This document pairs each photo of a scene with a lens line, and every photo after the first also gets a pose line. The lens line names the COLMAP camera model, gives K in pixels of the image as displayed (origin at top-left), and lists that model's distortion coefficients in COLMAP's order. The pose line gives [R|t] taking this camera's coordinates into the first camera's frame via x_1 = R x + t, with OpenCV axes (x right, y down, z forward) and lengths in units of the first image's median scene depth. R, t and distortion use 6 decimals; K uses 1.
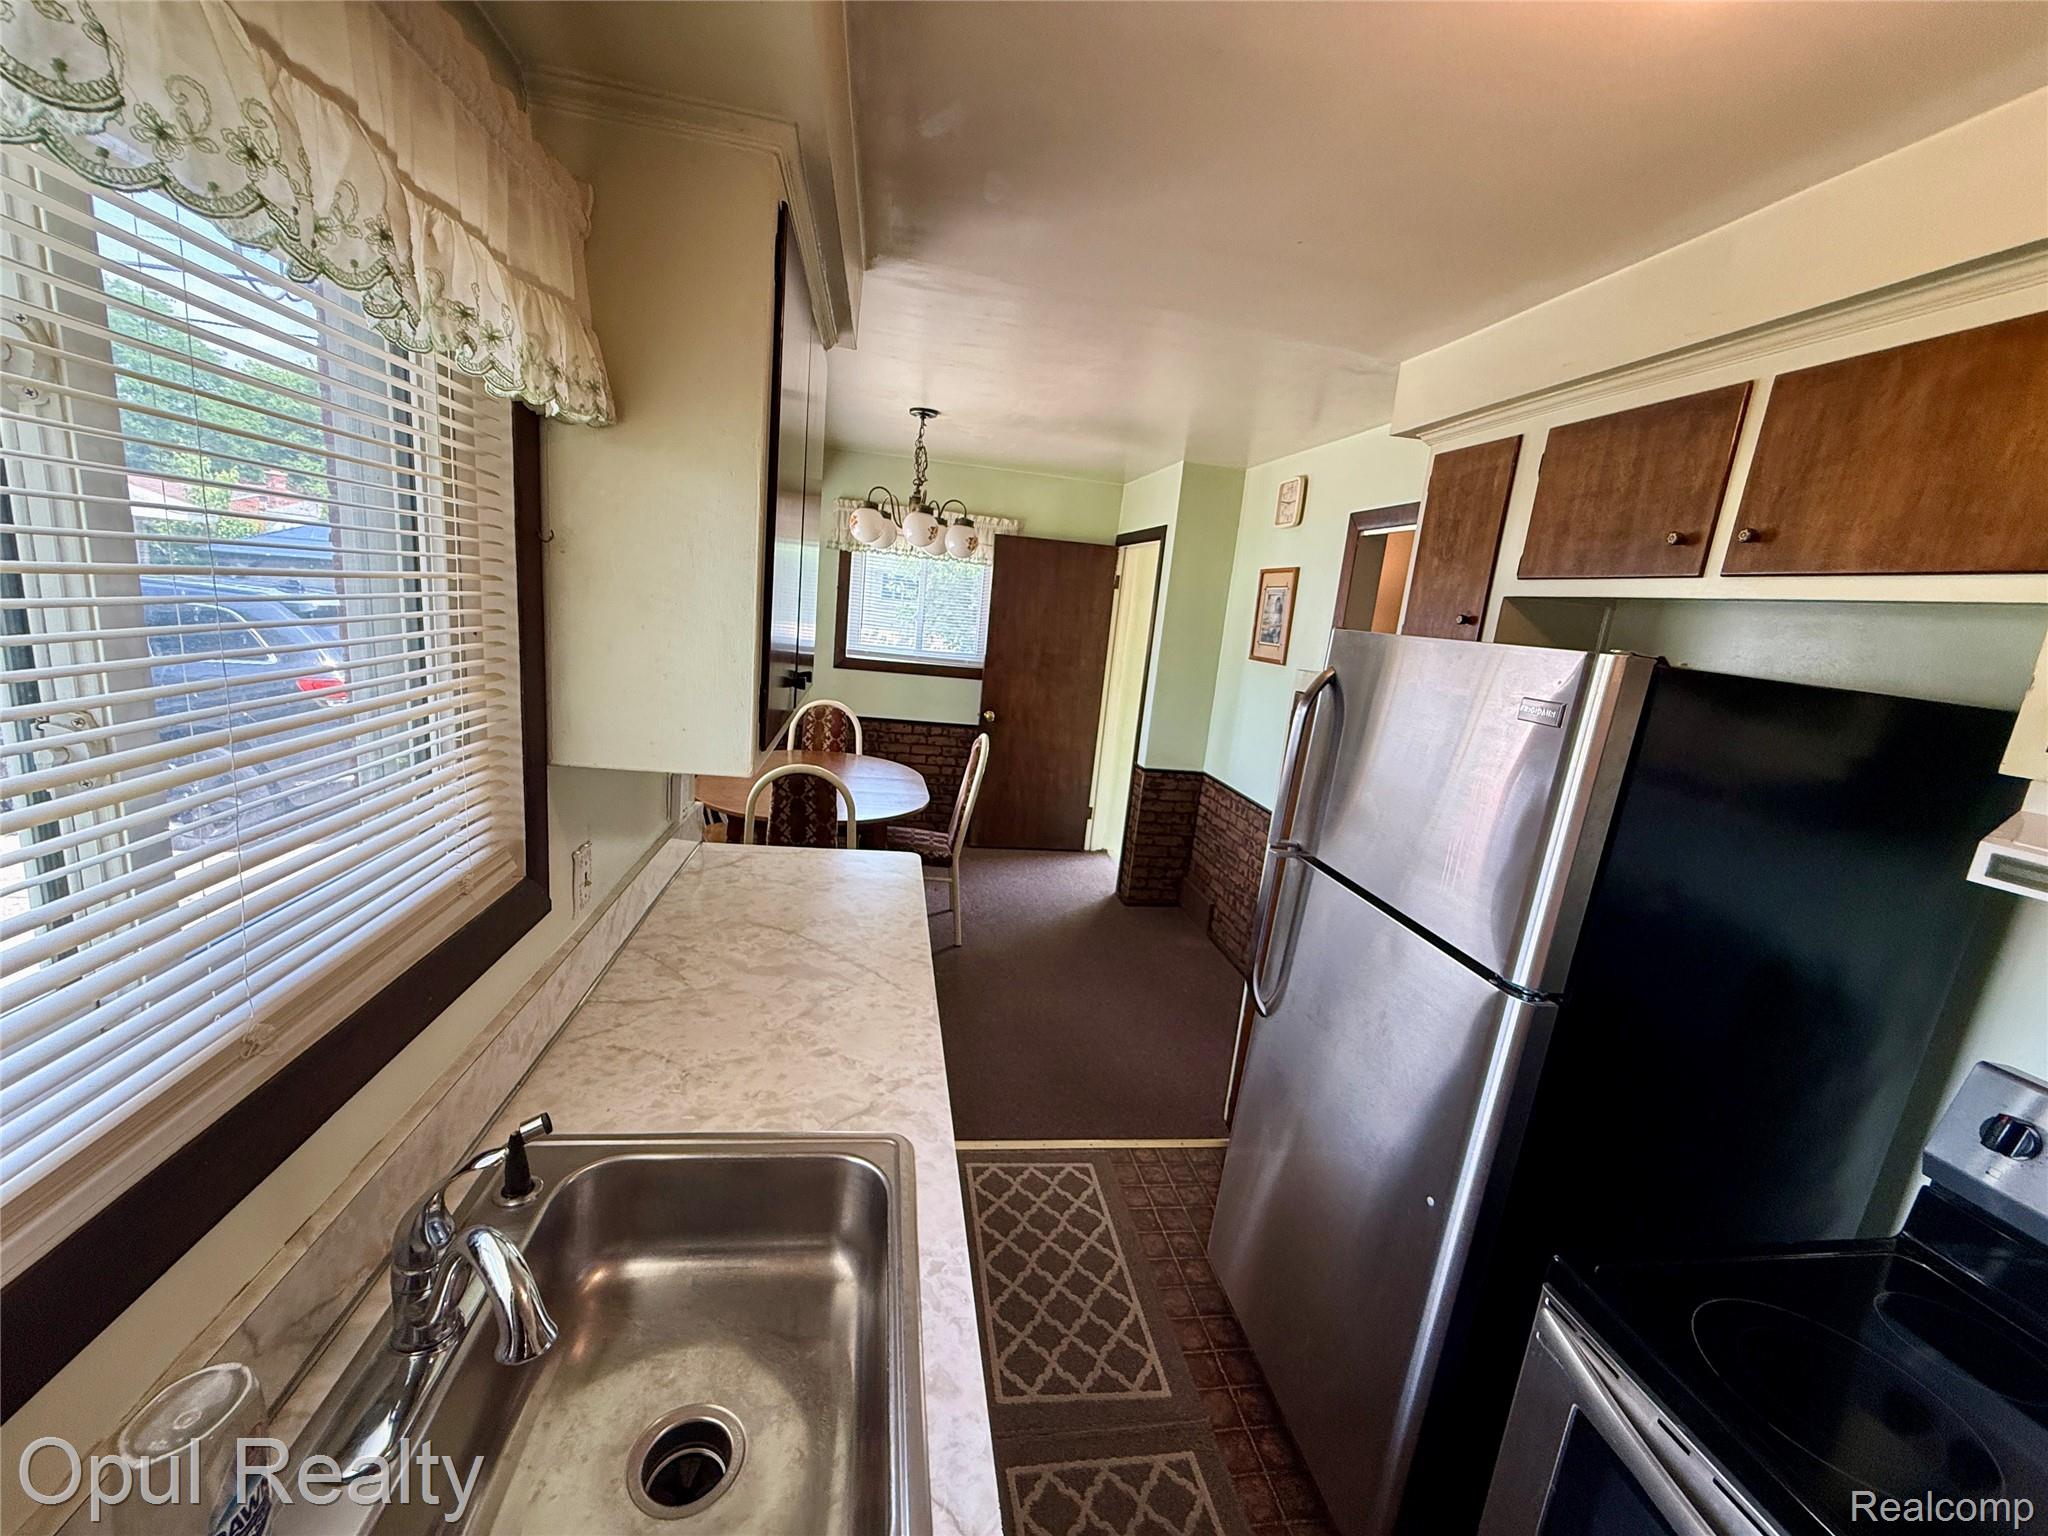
lens RADIAL K [[814.9, 0, 1013.6], [0, 814.9, 771.2], [0, 0, 1]] dist [-0.001876, 0.000387]
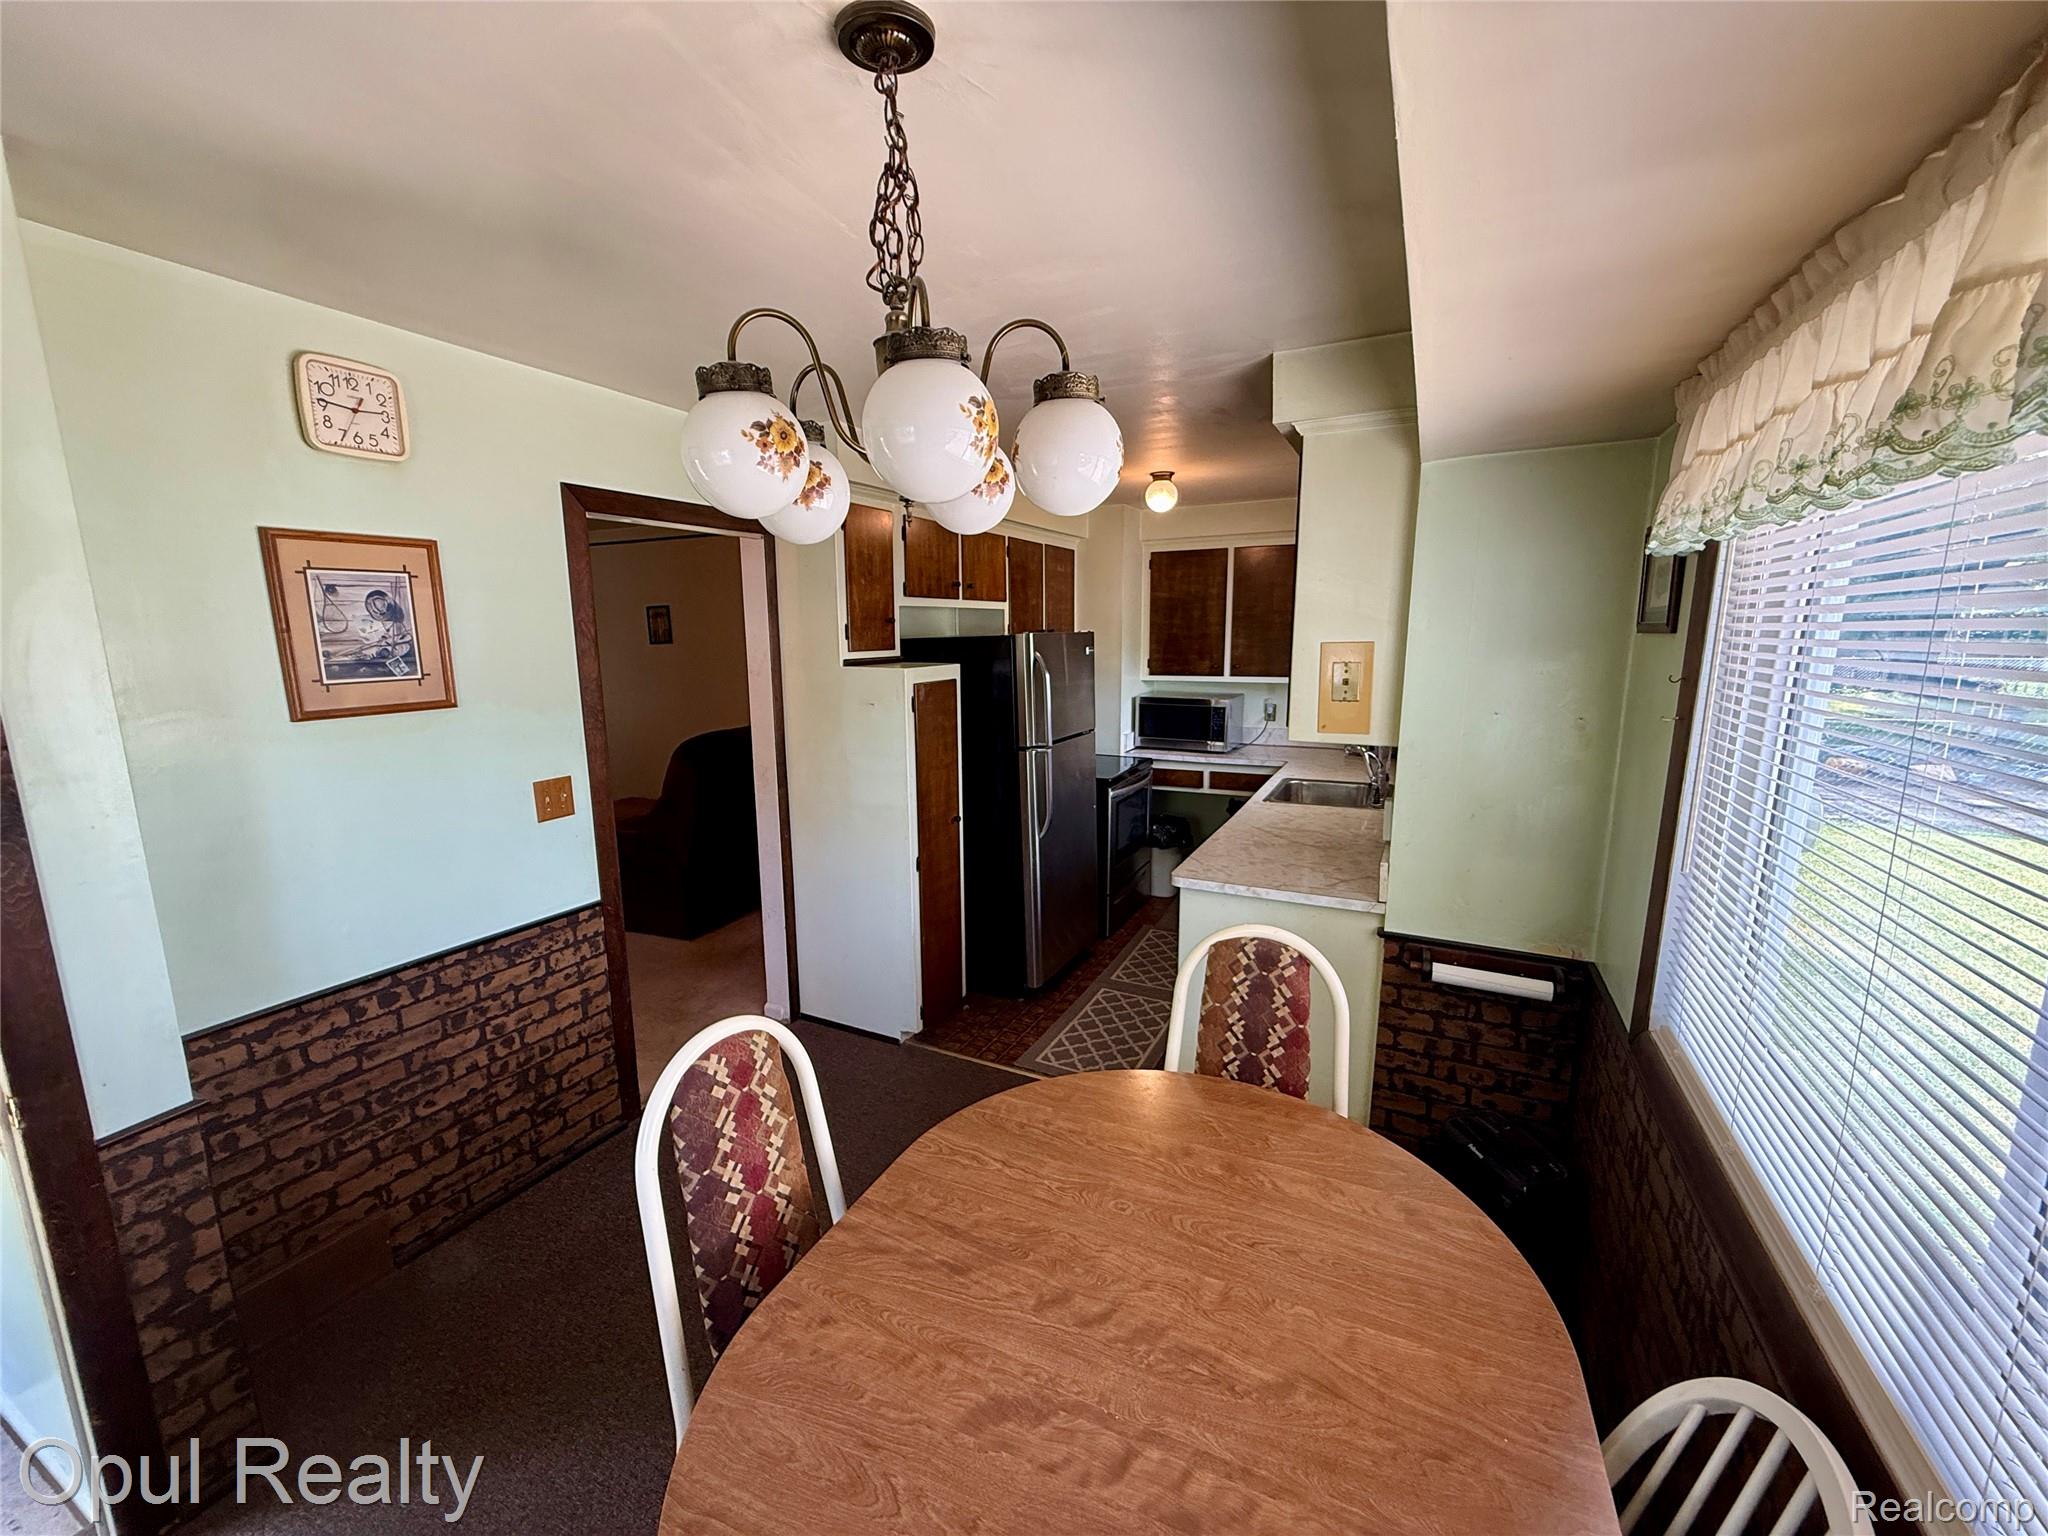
lens RADIAL K [[814.9, 0, 1020.8], [0, 814.9, 772.1], [0, 0, 1]] dist [-0.001876, 0.000387]
pose [[-0.815740, -0.189810, 0.546389, -0.281072], [0.046852, 0.919838, 0.389491, -0.247288], [-0.576518, 0.343323, -0.741455, 1.009987]]
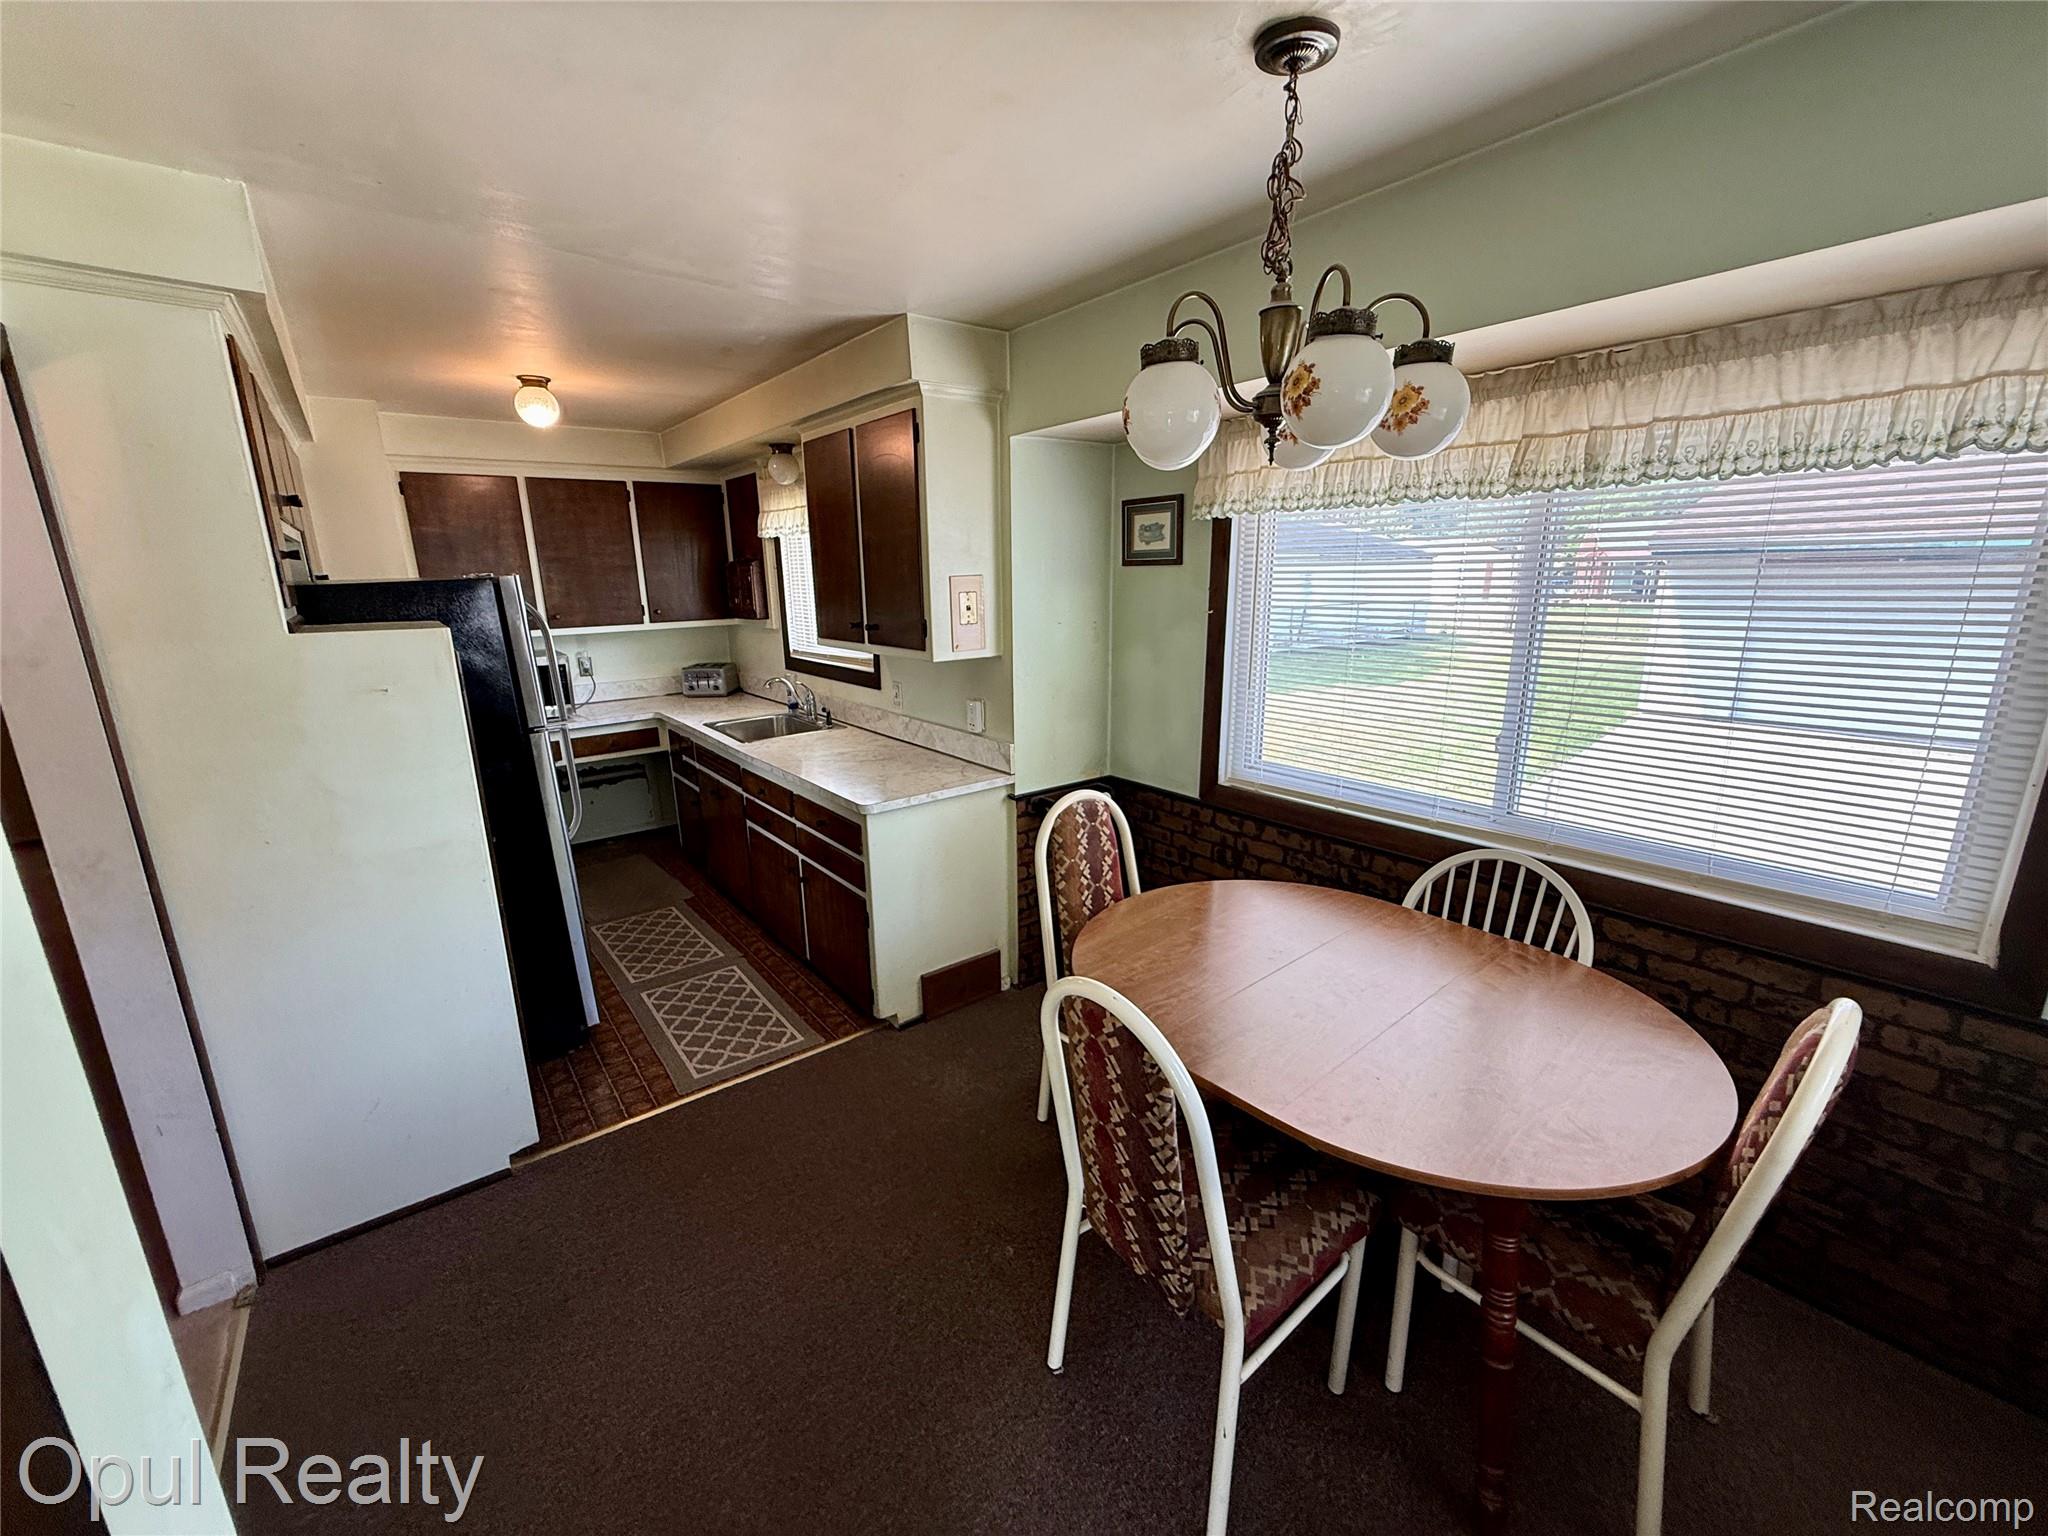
lens RADIAL K [[814.9, 0, 1018.7], [0, 814.9, 772.5], [0, 0, 1]] dist [-0.001876, 0.000387]
pose [[-0.870674, 0.039470, -0.490275, 0.133268], [-0.166703, 0.914100, 0.369637, -0.212816], [0.462749, 0.403564, -0.789303, 1.063197]]
